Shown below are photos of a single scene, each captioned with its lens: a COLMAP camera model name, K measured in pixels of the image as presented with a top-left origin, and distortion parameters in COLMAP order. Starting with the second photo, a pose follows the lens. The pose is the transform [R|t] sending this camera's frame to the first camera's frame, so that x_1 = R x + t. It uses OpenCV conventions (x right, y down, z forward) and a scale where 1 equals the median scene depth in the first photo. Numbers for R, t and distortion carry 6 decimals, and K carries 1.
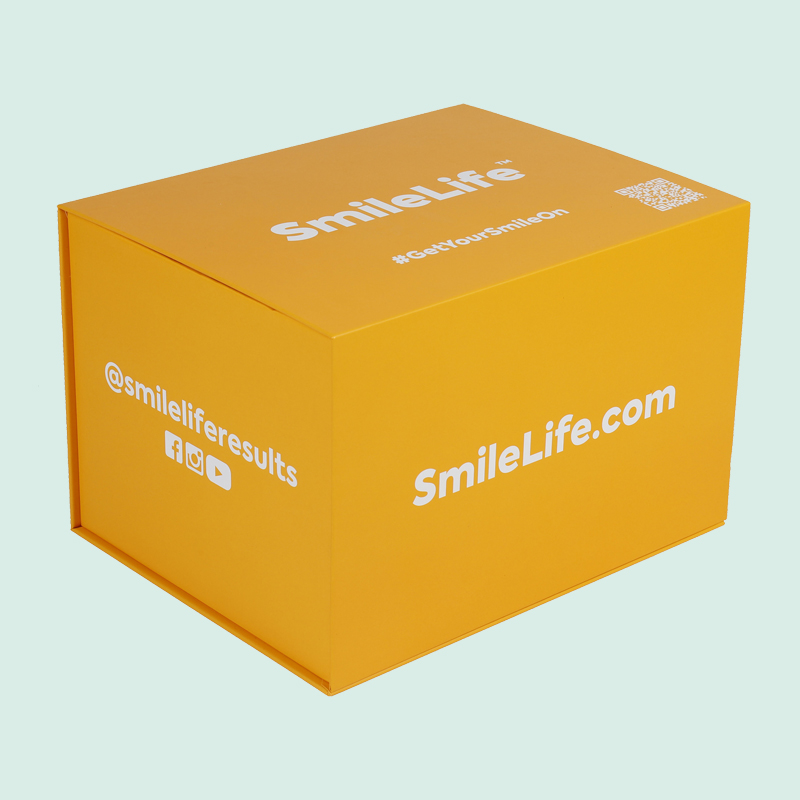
lens RADIAL K [[2351.3, 0, 399.4], [0, 2351.3, 400.7], [0, 0, 1]] dist [0.106639, 0.000000]
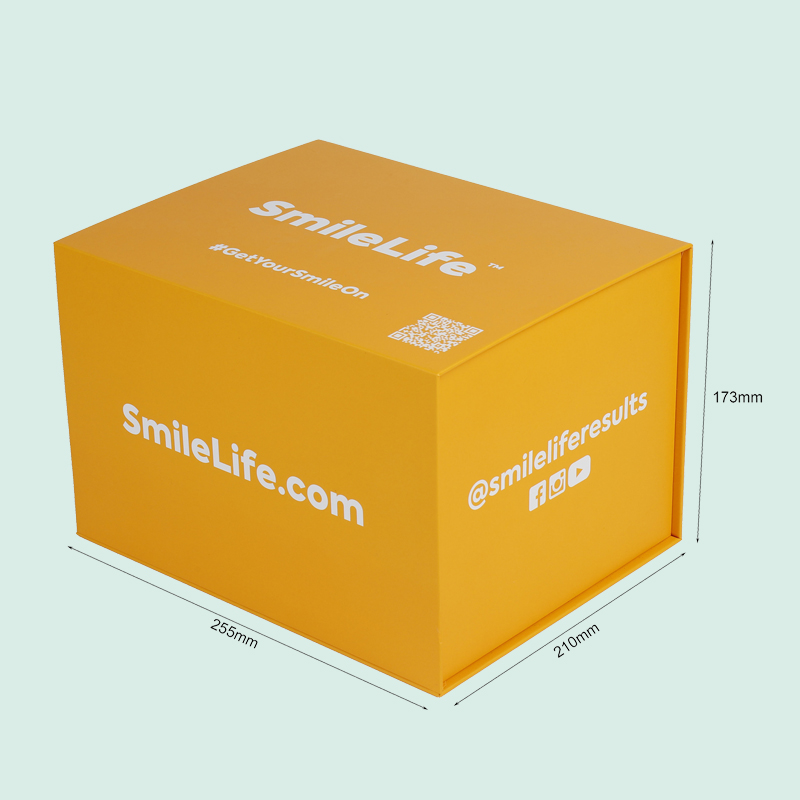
lens RADIAL K [[2351.3, 0, 399.8], [0, 2351.3, 398.5], [0, 0, 1]] dist [0.106639, 0.000000]
pose [[0.142970, 0.412020, -0.899889, 1.040693], [-0.395452, 0.857279, 0.329683, -0.396366], [0.907291, 0.308728, 0.285499, 0.745931]]
